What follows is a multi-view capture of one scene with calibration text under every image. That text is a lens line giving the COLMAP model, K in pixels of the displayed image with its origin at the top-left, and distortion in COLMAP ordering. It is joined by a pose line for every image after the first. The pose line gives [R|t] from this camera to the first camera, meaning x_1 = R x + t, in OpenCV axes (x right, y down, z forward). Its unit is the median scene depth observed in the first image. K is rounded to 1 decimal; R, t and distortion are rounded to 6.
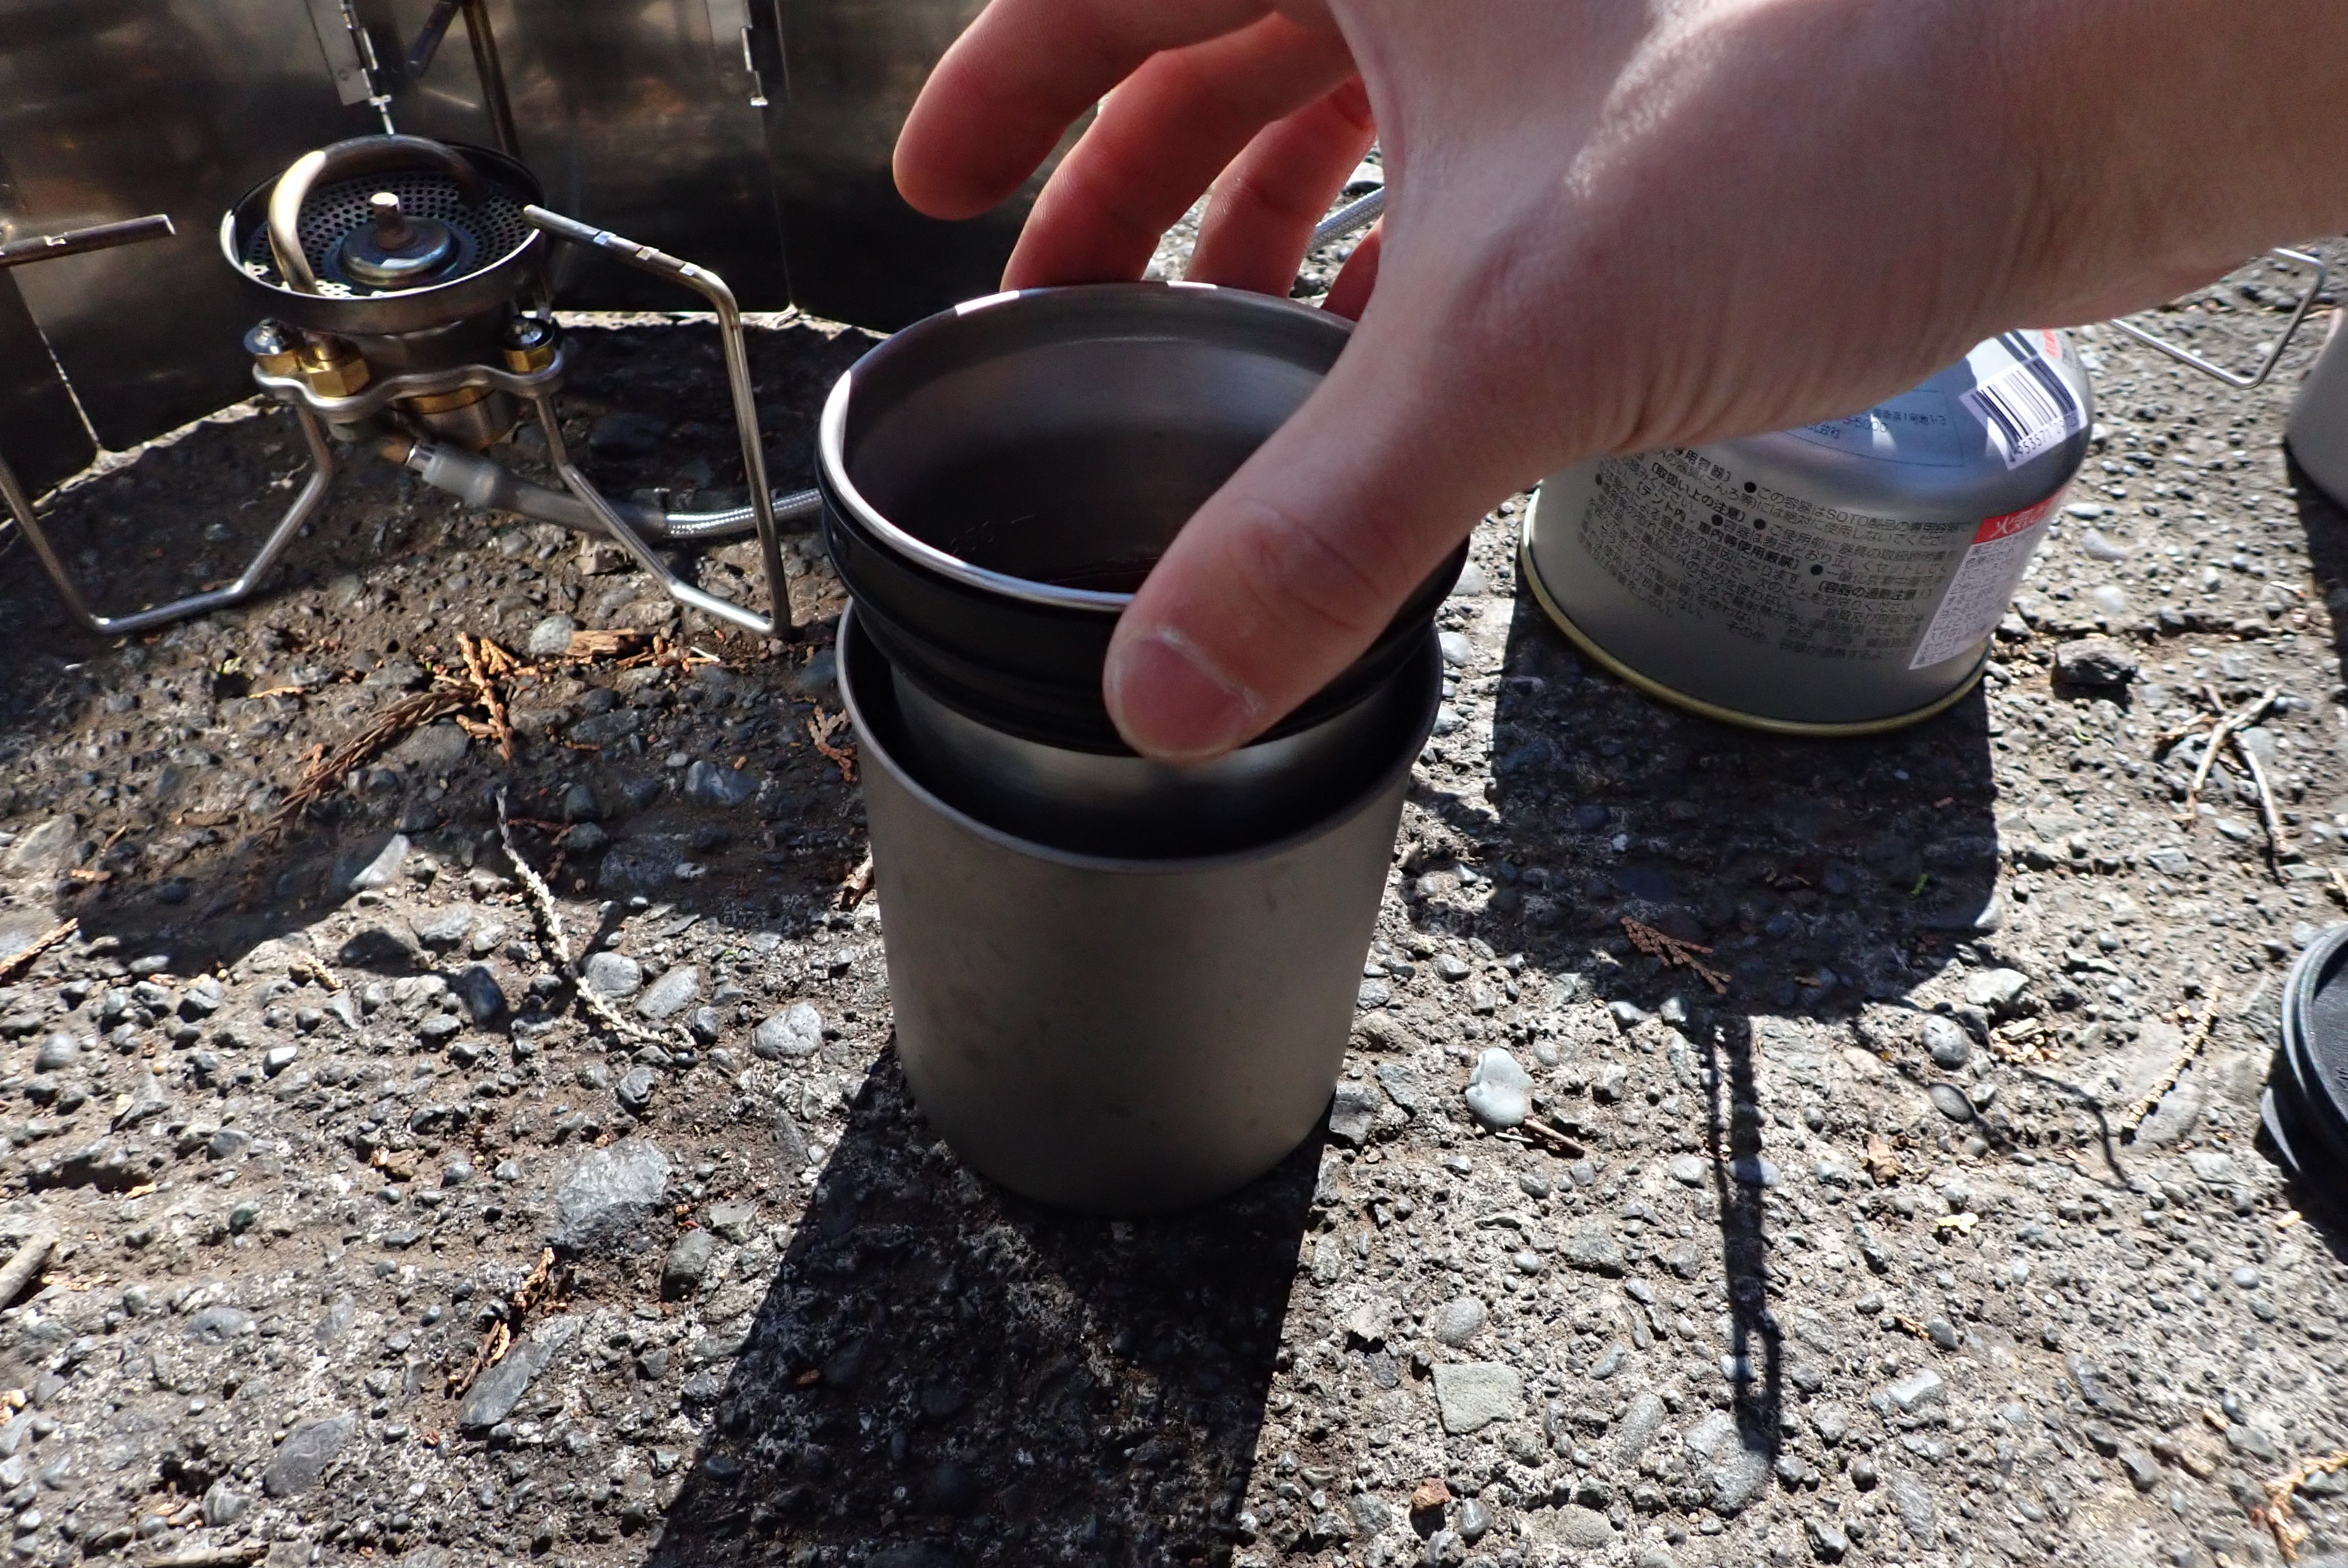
lens RADIAL K [[1730.5, 0, 1167.5], [0, 1730.5, 793.3], [0, 0, 1]] dist [0.007548, -0.004915]
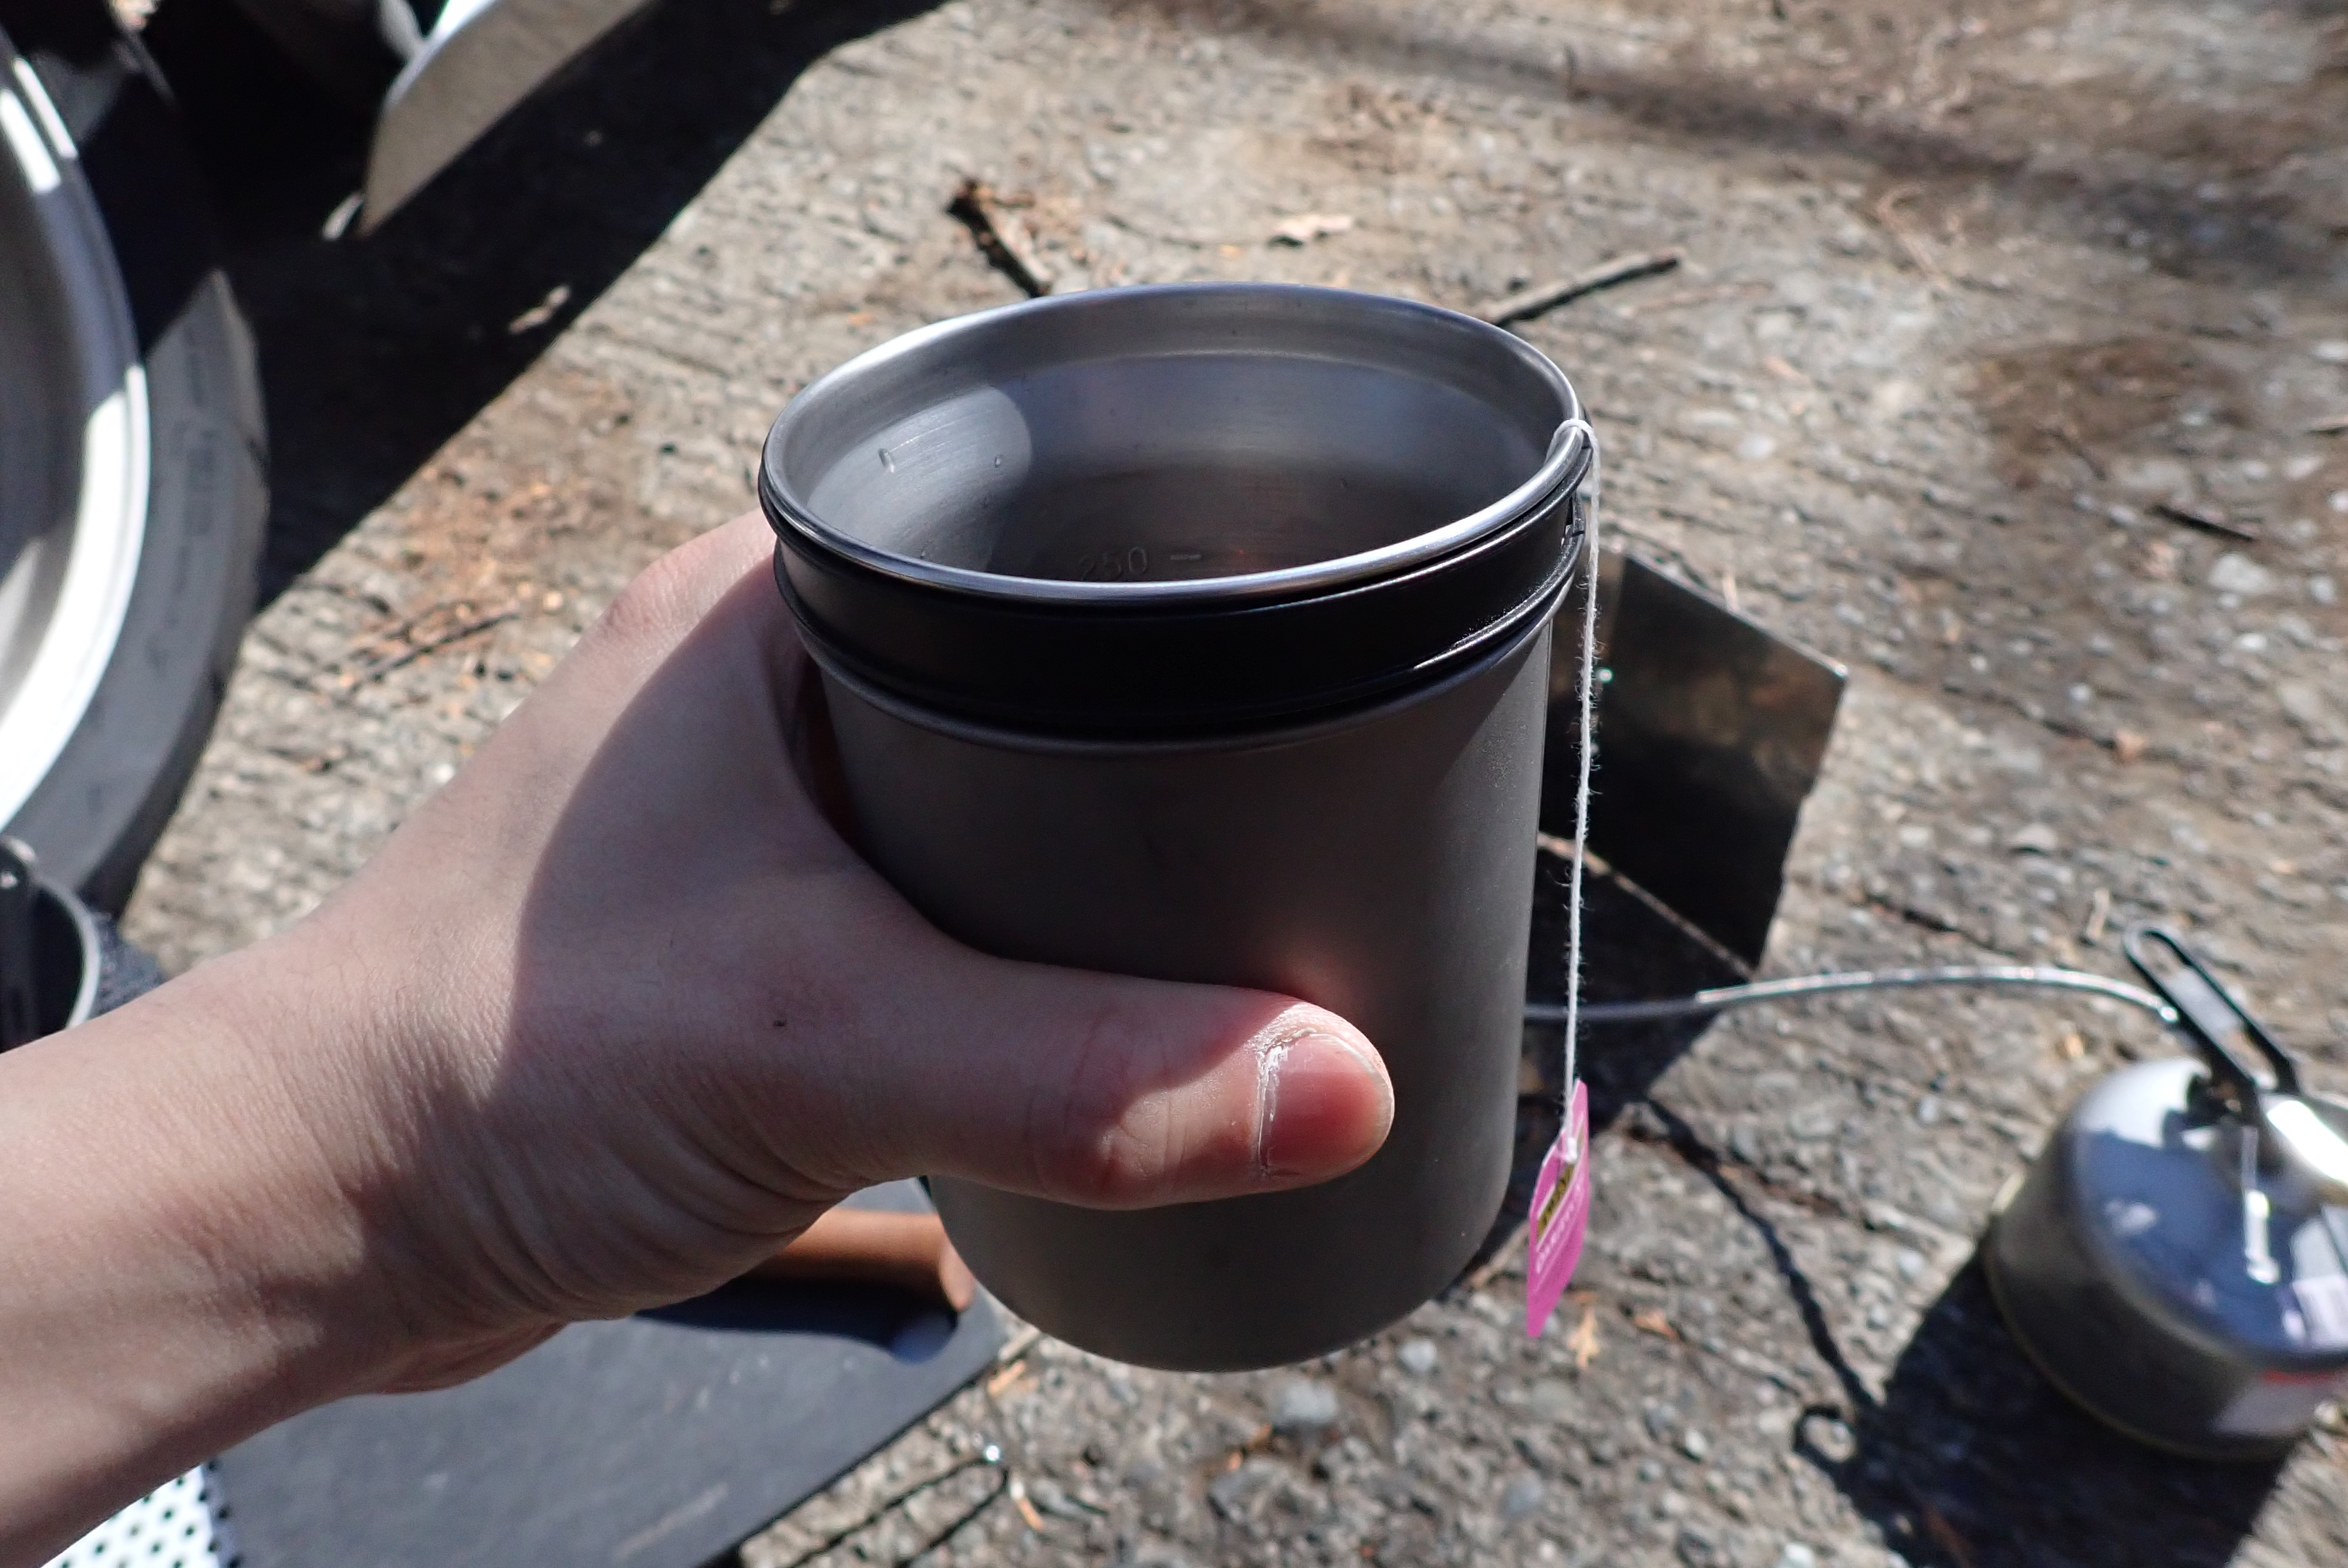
lens RADIAL K [[1730.5, 0, 1169.0], [0, 1730.5, 796.1], [0, 0, 1]] dist [0.007548, -0.004915]
pose [[0.862819, 0.309856, -0.399416, 0.102242], [-0.306349, 0.949005, 0.074436, -0.466923], [0.402112, 0.058136, 0.913743, -0.792878]]
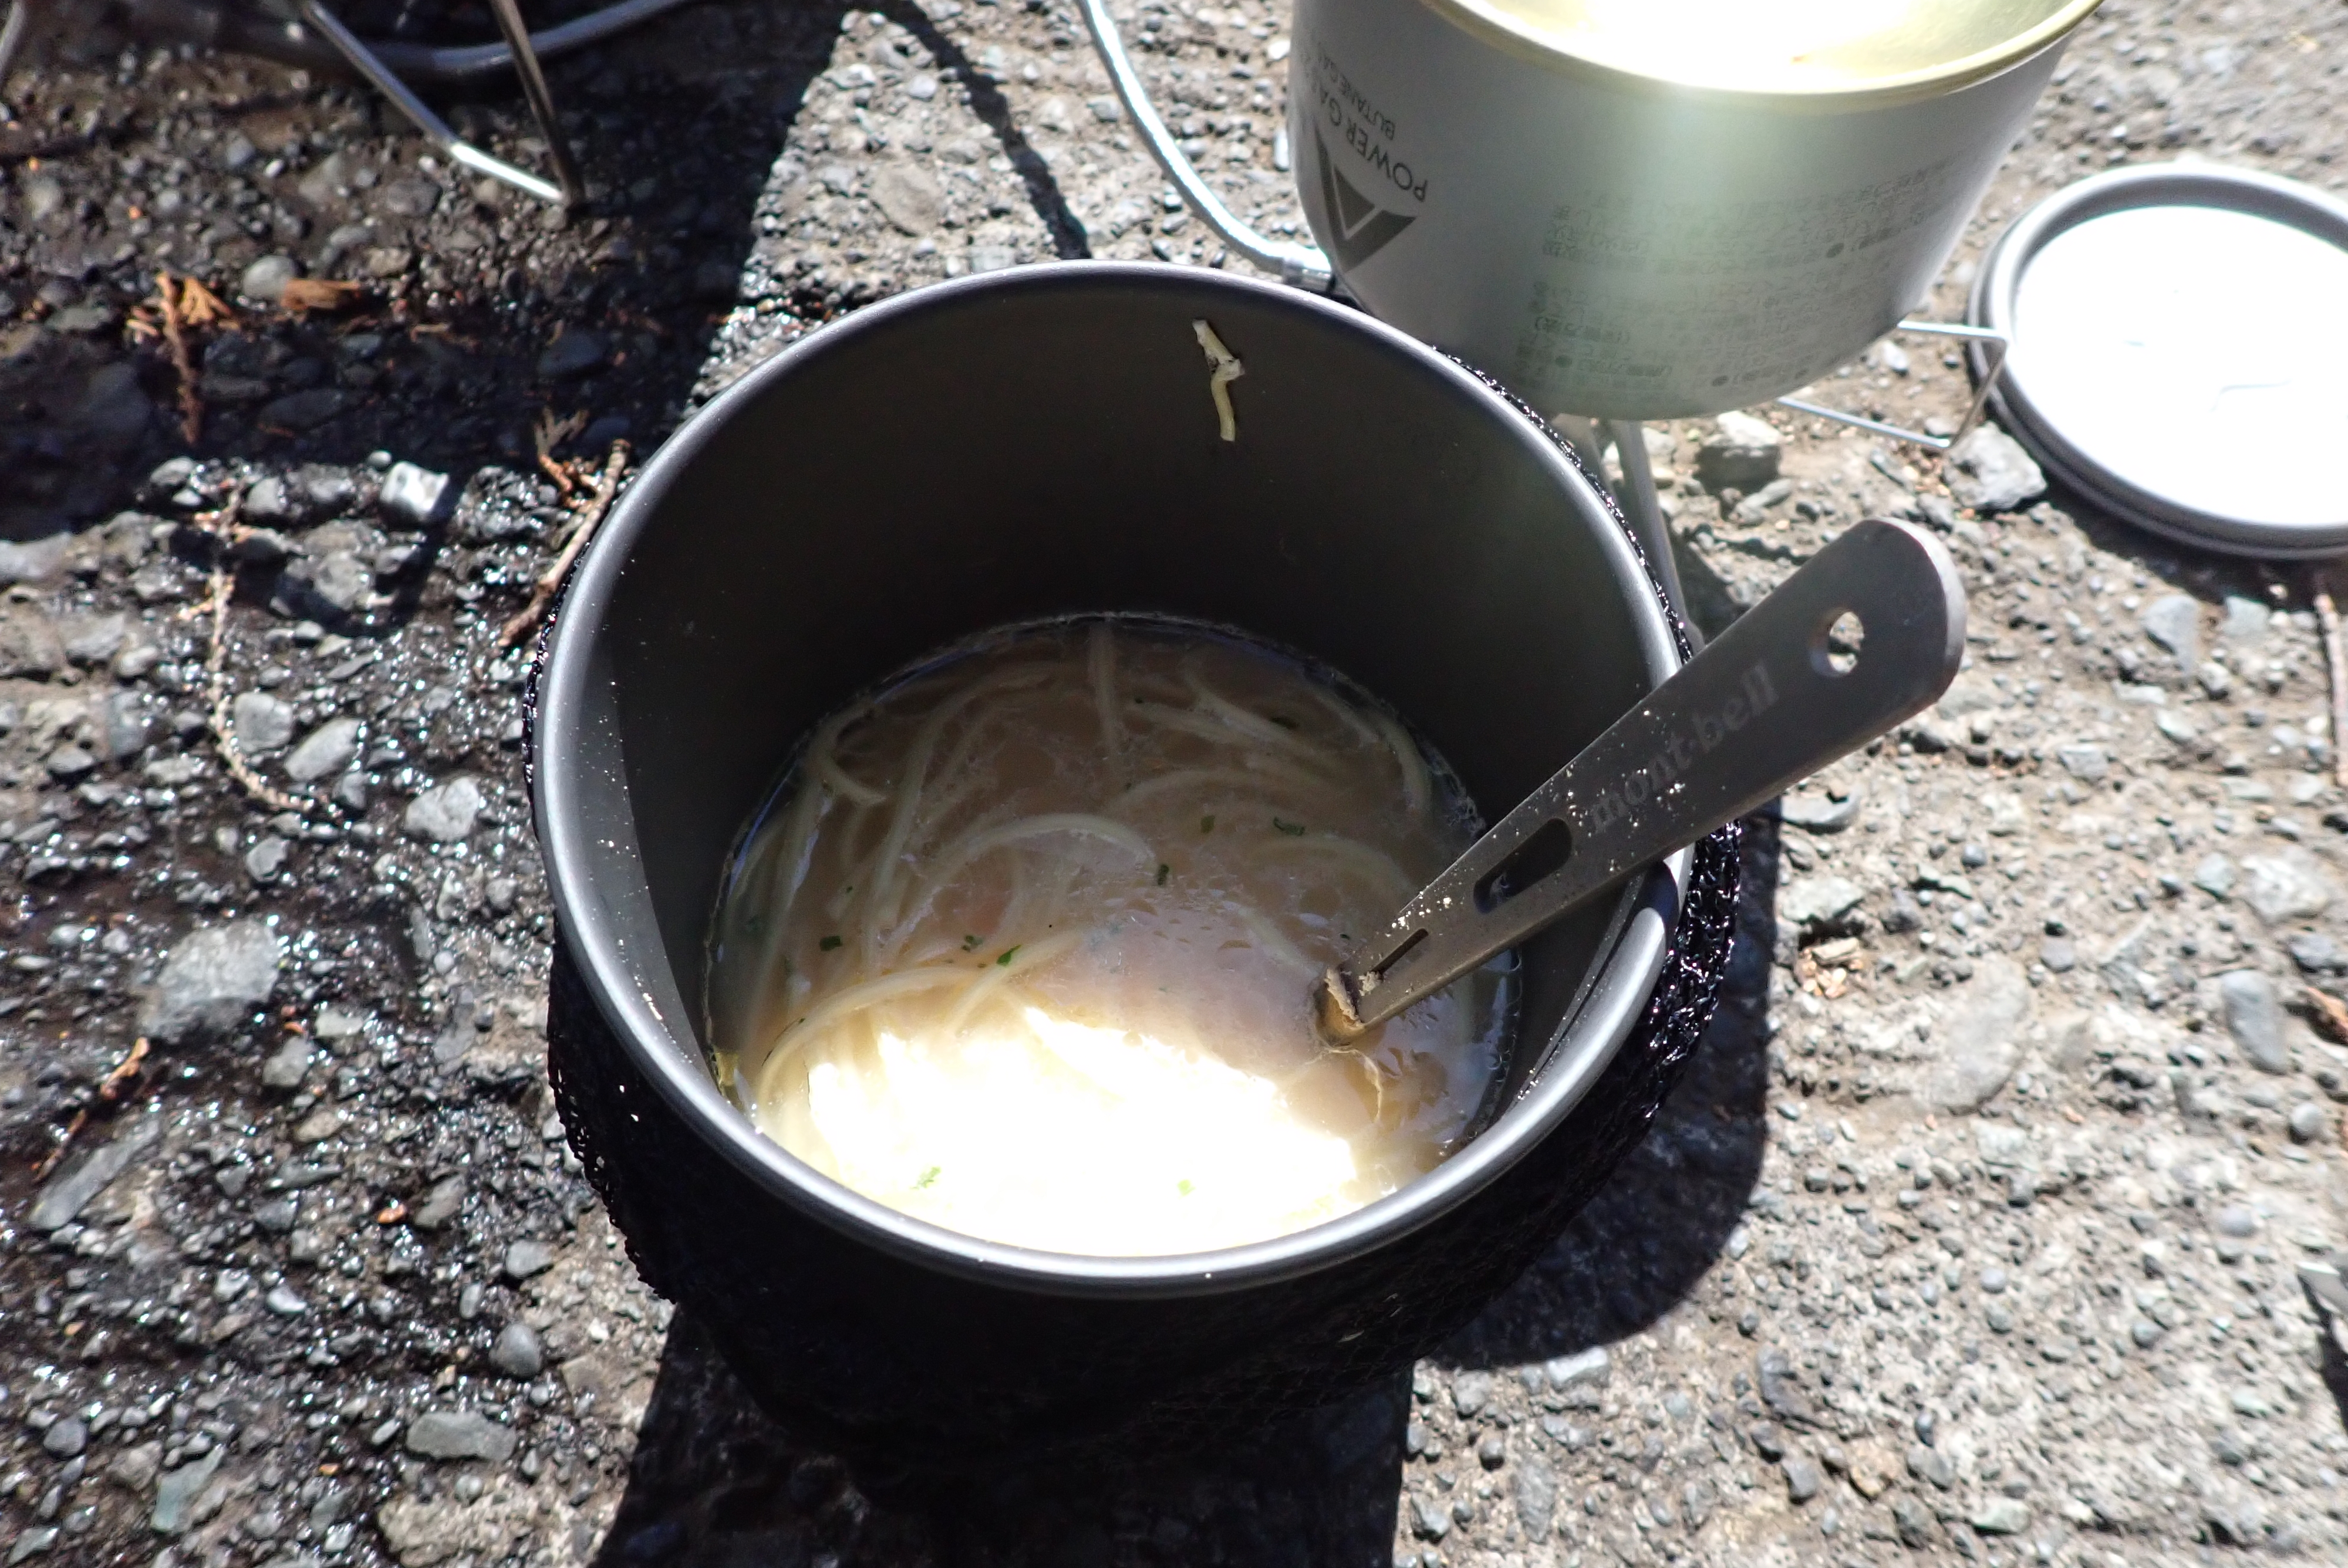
lens RADIAL K [[1730.5, 0, 1156.9], [0, 1730.5, 803.4], [0, 0, 1]] dist [0.007548, -0.004915]
pose [[0.992212, 0.113685, -0.050909, 0.190011], [-0.095062, 0.955193, 0.280303, -0.150327], [0.080494, -0.273280, 0.958561, 0.156772]]
